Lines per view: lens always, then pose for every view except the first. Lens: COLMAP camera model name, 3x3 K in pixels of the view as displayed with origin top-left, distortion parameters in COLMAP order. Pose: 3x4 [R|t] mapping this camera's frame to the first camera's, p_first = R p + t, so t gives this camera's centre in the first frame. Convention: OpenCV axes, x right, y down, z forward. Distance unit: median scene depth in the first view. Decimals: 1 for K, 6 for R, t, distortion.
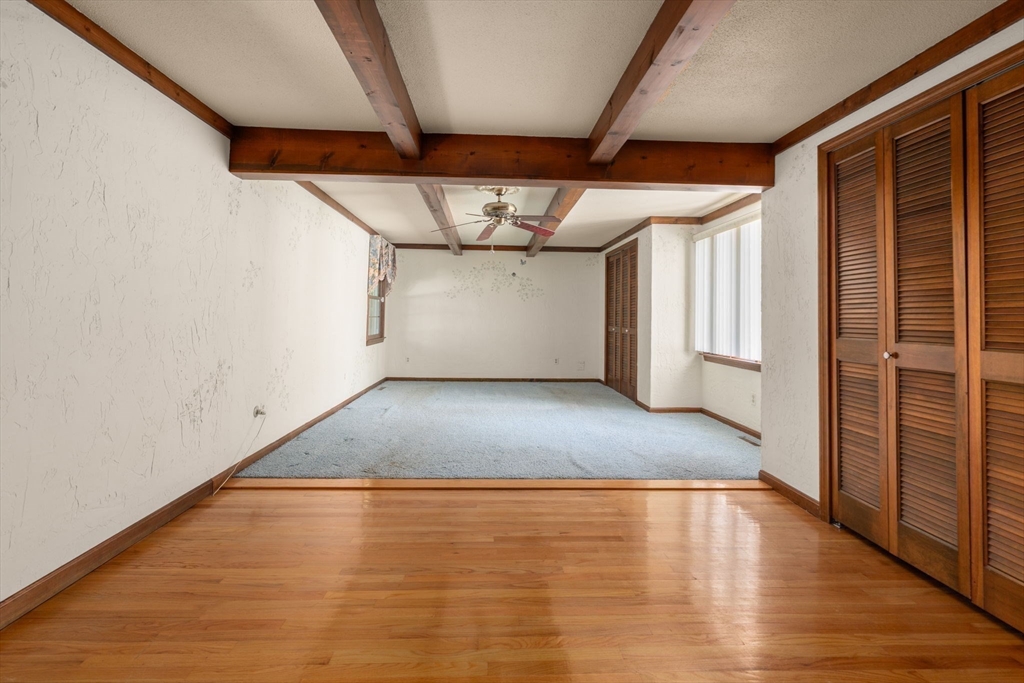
lens RADIAL K [[474.7, 0, 509.9], [0, 474.7, 302.3], [0, 0, 1]] dist [-0.000942, 0.000701]
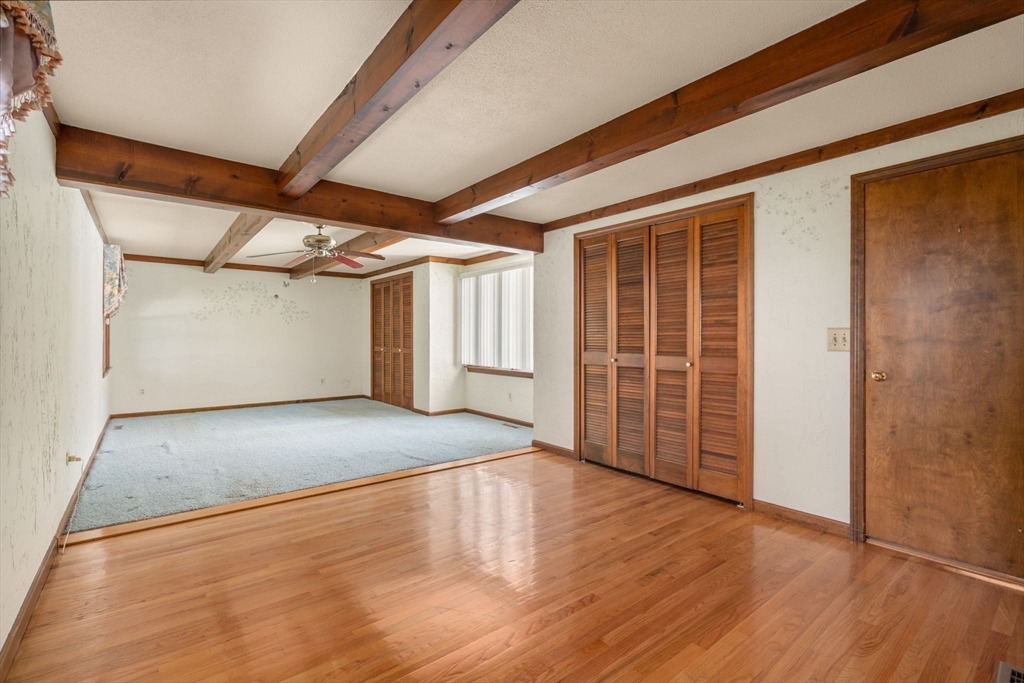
lens RADIAL K [[461.6, 0, 512.2], [0, 461.6, 339.7], [0, 0, 1]] dist [-0.003860, 0.000182]
pose [[0.808235, -0.016447, 0.588631, -0.418673], [-0.007432, 0.999245, 0.038125, -0.024054], [-0.588814, -0.035188, 0.807503, -0.151770]]
